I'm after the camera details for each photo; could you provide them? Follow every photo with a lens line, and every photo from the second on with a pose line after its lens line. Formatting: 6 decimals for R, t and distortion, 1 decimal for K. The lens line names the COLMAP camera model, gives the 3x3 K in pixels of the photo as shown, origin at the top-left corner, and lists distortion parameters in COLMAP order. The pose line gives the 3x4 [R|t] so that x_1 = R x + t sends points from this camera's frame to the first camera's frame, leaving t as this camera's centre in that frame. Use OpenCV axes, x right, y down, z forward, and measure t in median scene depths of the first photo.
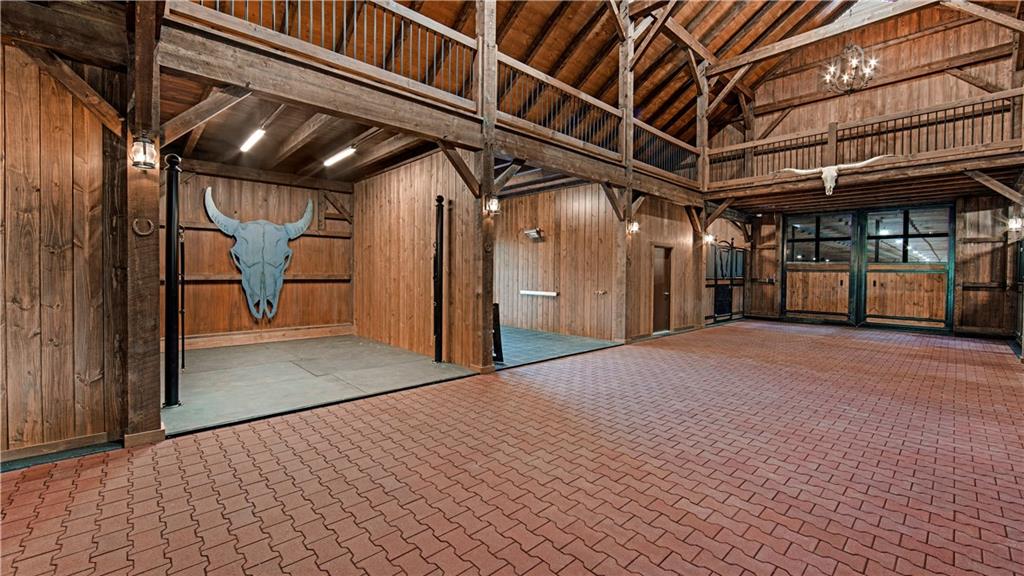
lens RADIAL K [[413.2, 0, 514.8], [0, 413.2, 281.2], [0, 0, 1]] dist [-0.018244, -0.000190]
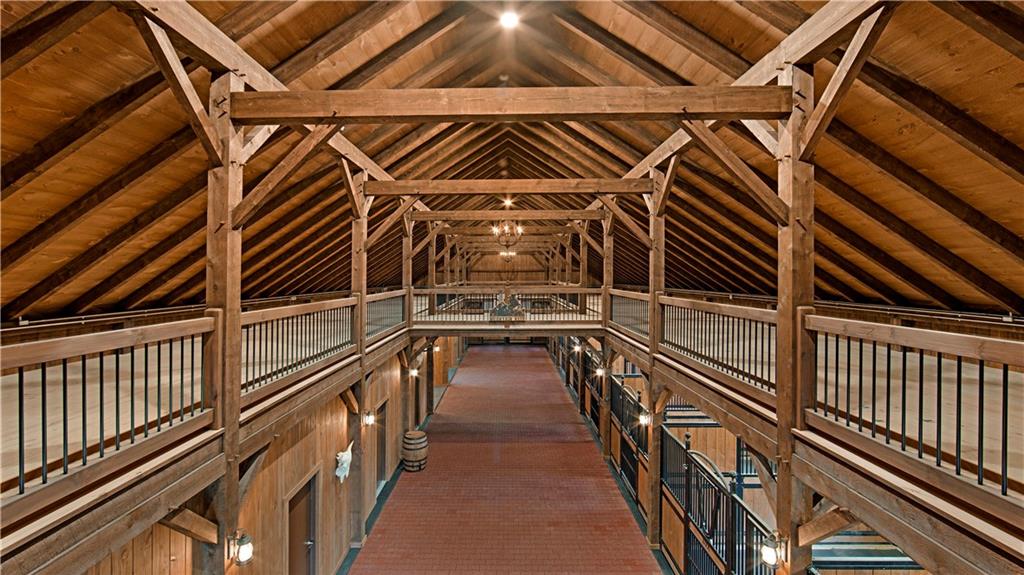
lens RADIAL K [[413.2, 0, 508.2], [0, 413.2, 283.1], [0, 0, 1]] dist [-0.018244, -0.000190]
pose [[0.684495, -0.003969, 0.729007, 0.145899], [0.011982, 0.999911, -0.005806, -0.435626], [-0.728919, 0.012709, 0.684482, 0.420127]]
